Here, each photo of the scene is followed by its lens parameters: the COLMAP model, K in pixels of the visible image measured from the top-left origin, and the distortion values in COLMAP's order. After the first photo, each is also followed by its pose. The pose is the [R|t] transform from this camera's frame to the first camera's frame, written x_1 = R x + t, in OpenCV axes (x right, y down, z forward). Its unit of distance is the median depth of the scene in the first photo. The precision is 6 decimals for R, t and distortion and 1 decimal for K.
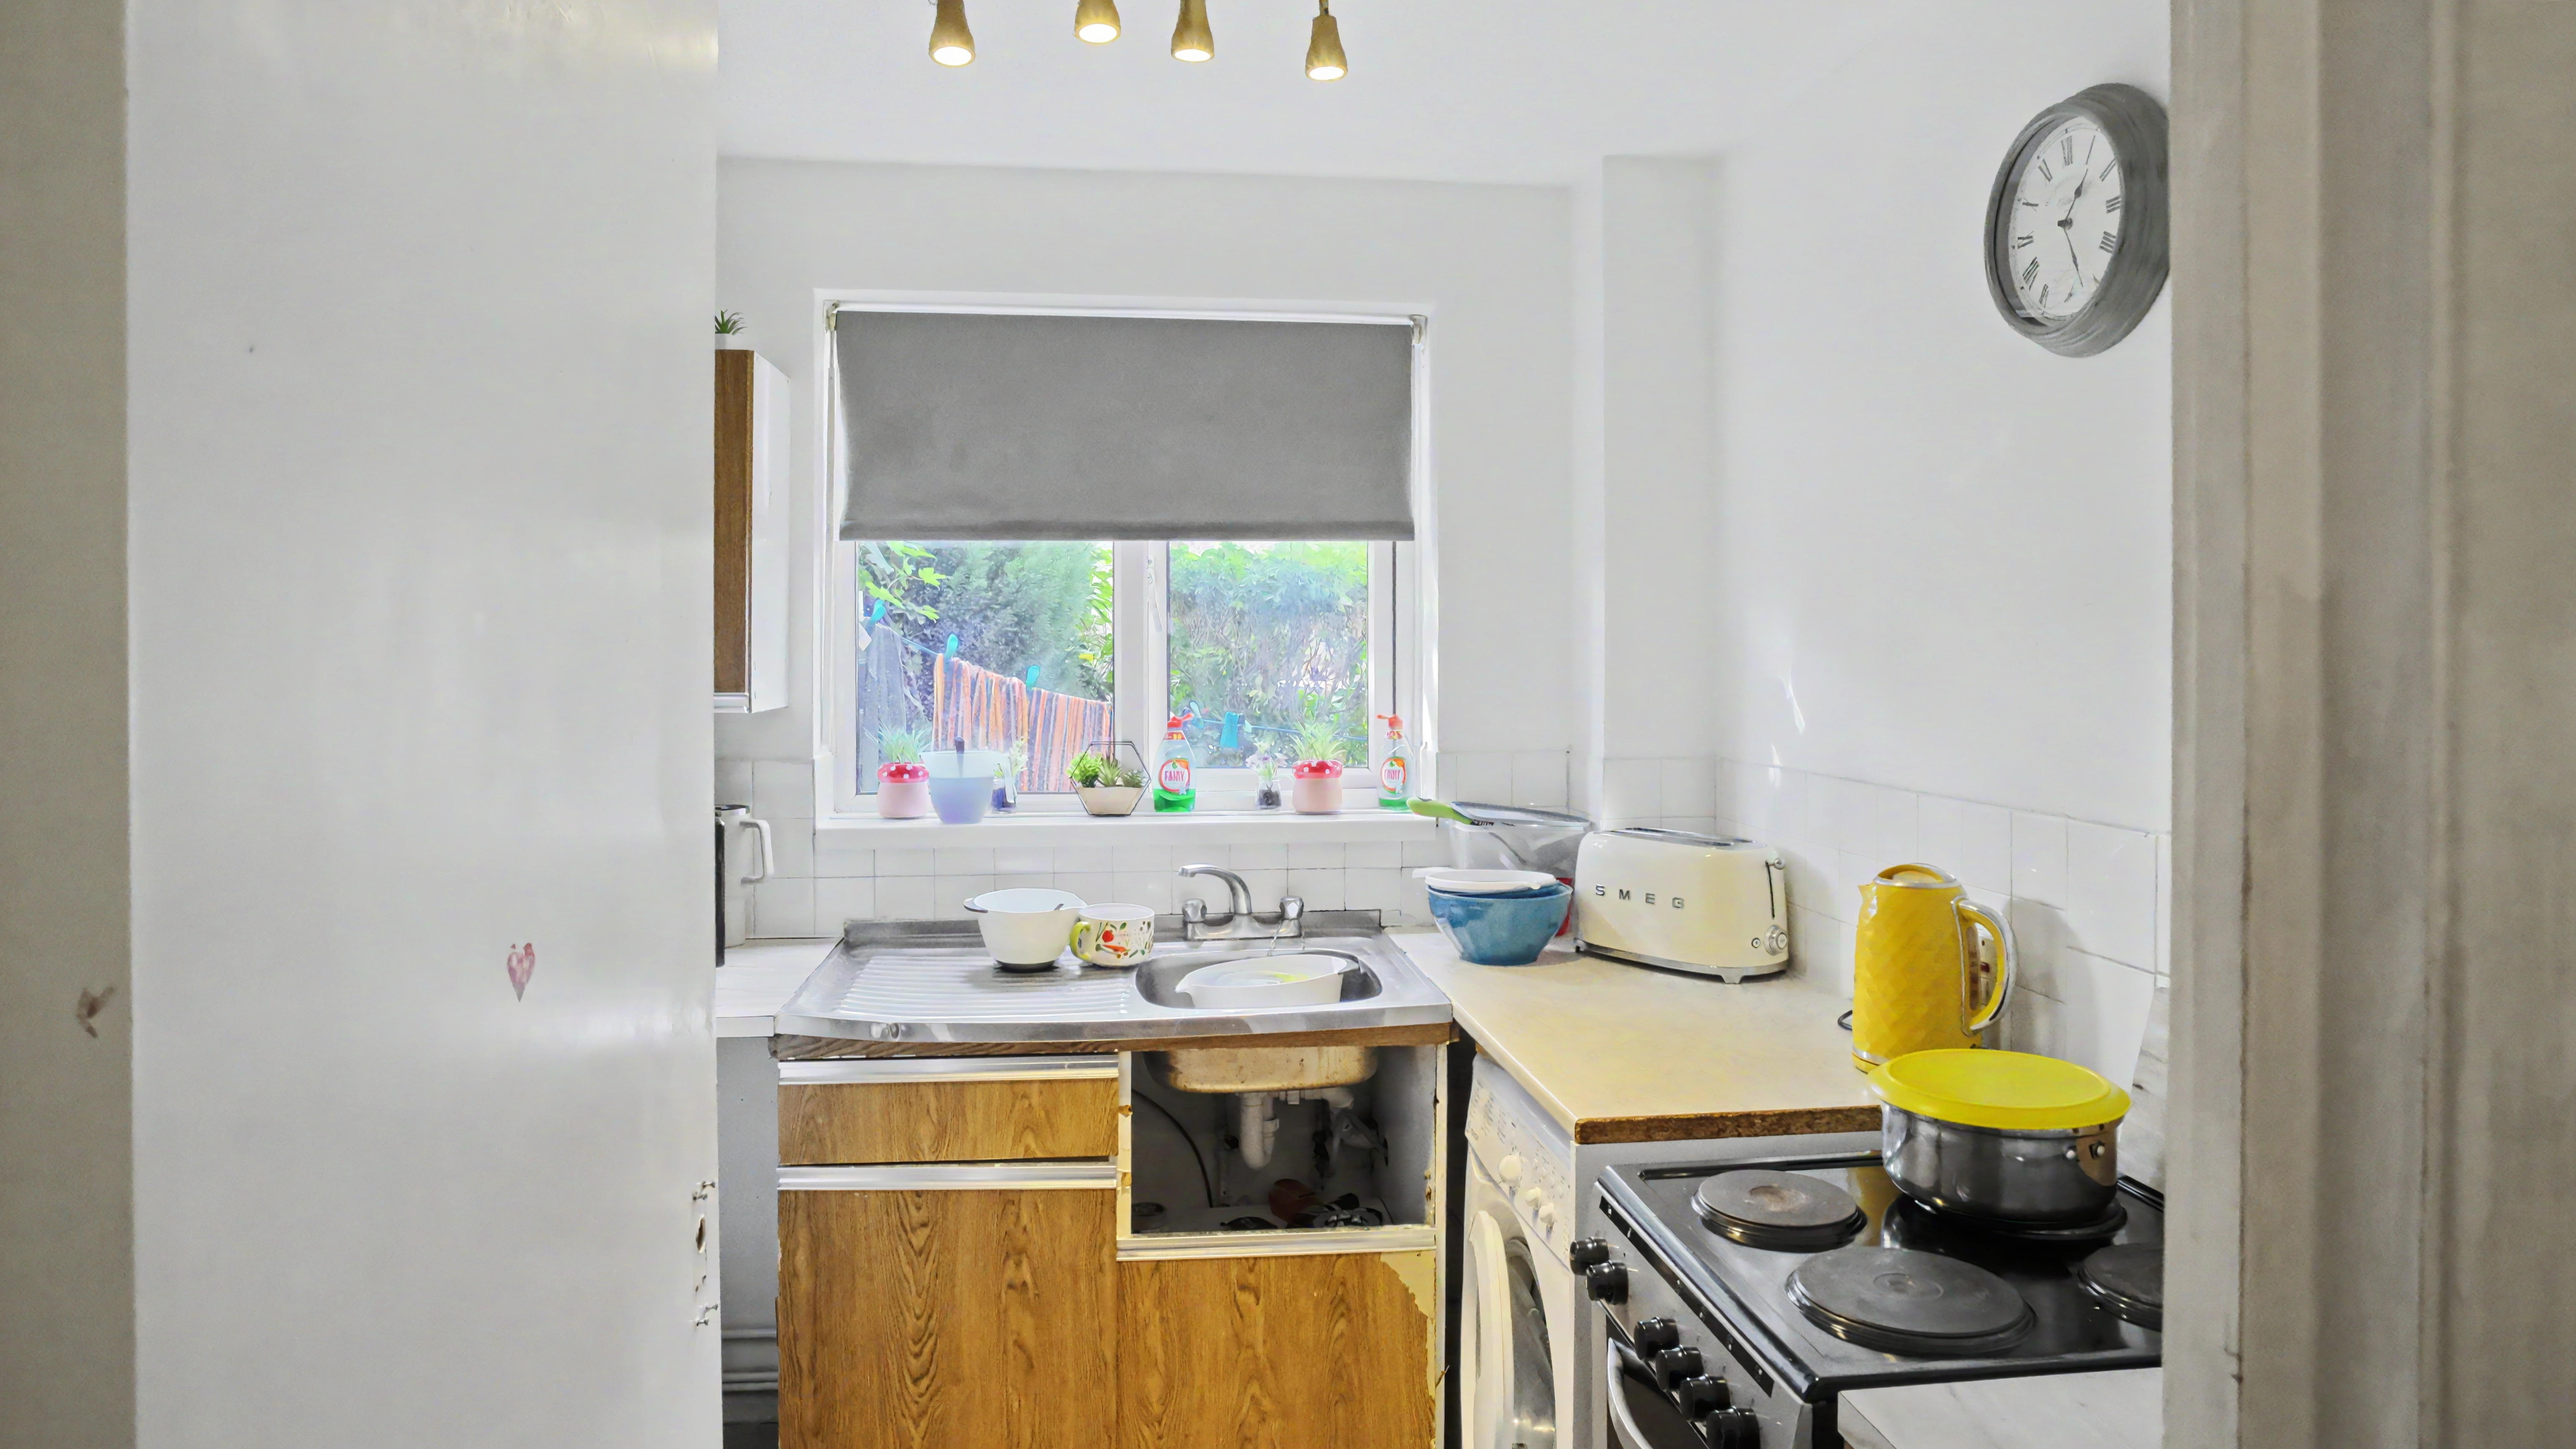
lens RADIAL K [[1525.8, 0, 1285.9], [0, 1525.8, 639.1], [0, 0, 1]] dist [-0.000995, -0.000053]
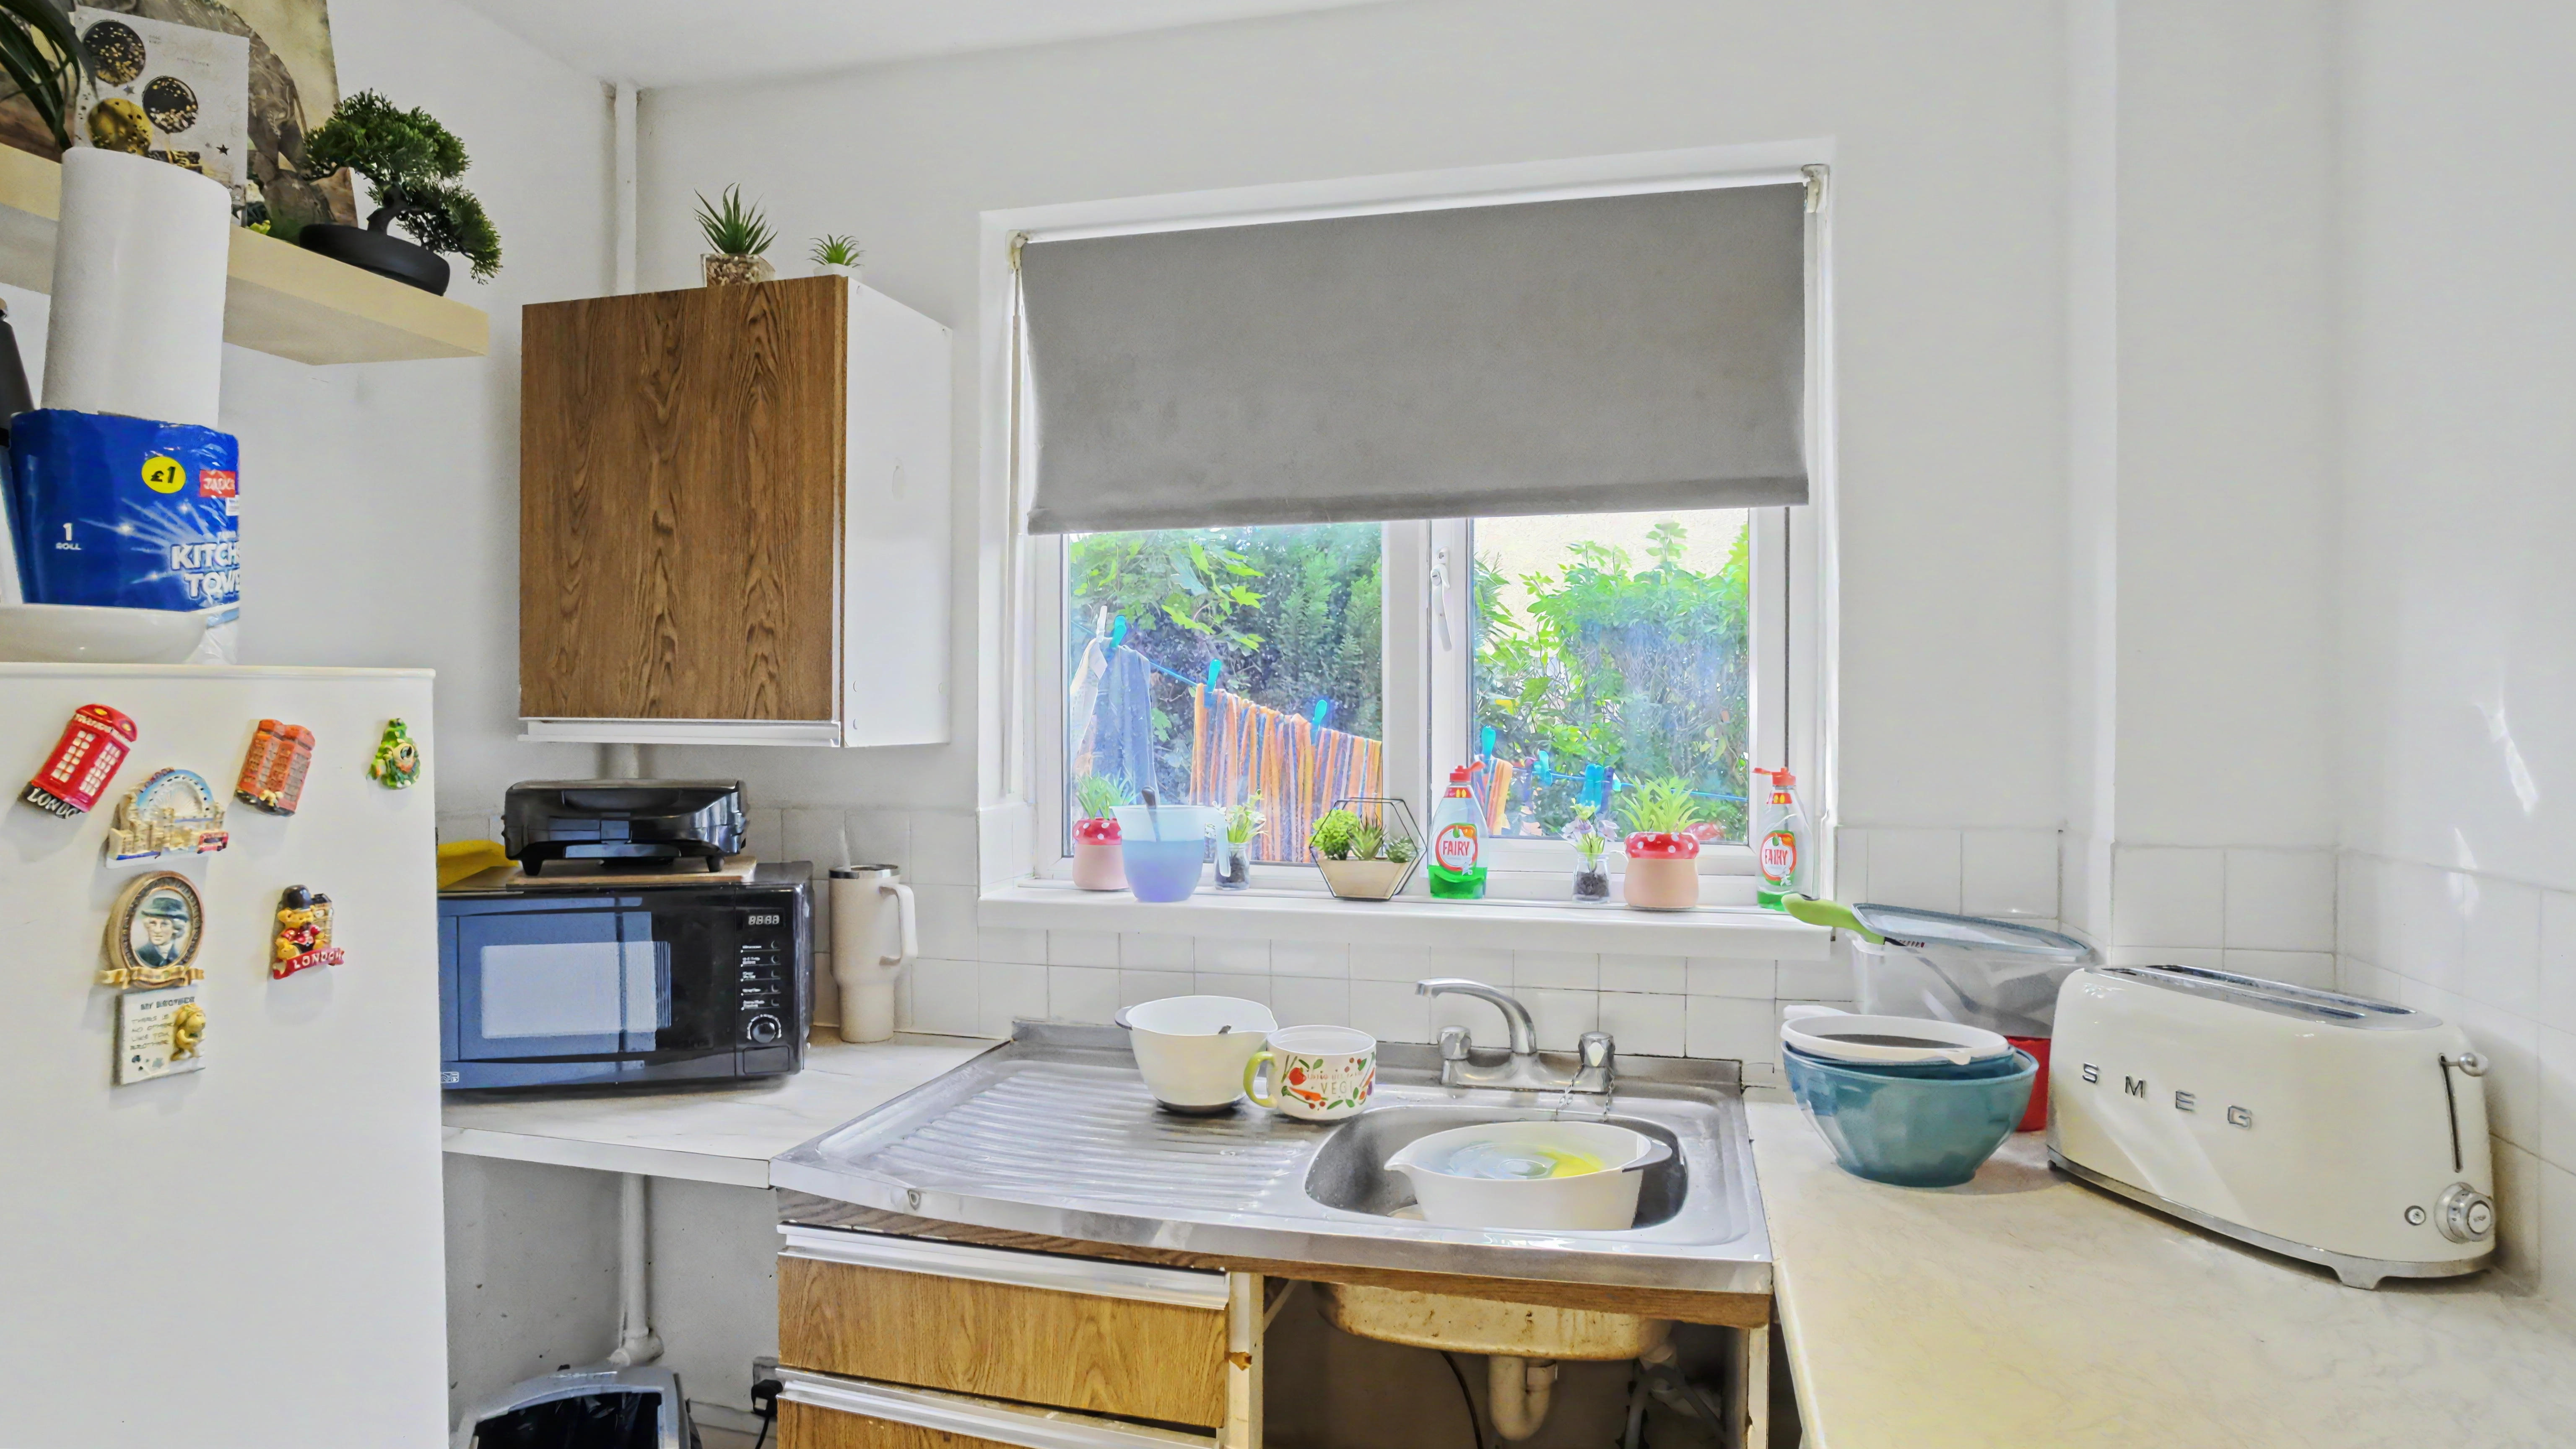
lens RADIAL K [[1481.9, 0, 1282.6], [0, 1481.9, 716.9], [0, 0, 1]] dist [-0.058335, 0.053432]
pose [[0.930393, 0.003850, -0.366544, 0.114014], [-0.000933, 0.999966, 0.008134, 0.023964], [0.366563, -0.007226, 0.930365, 0.346614]]
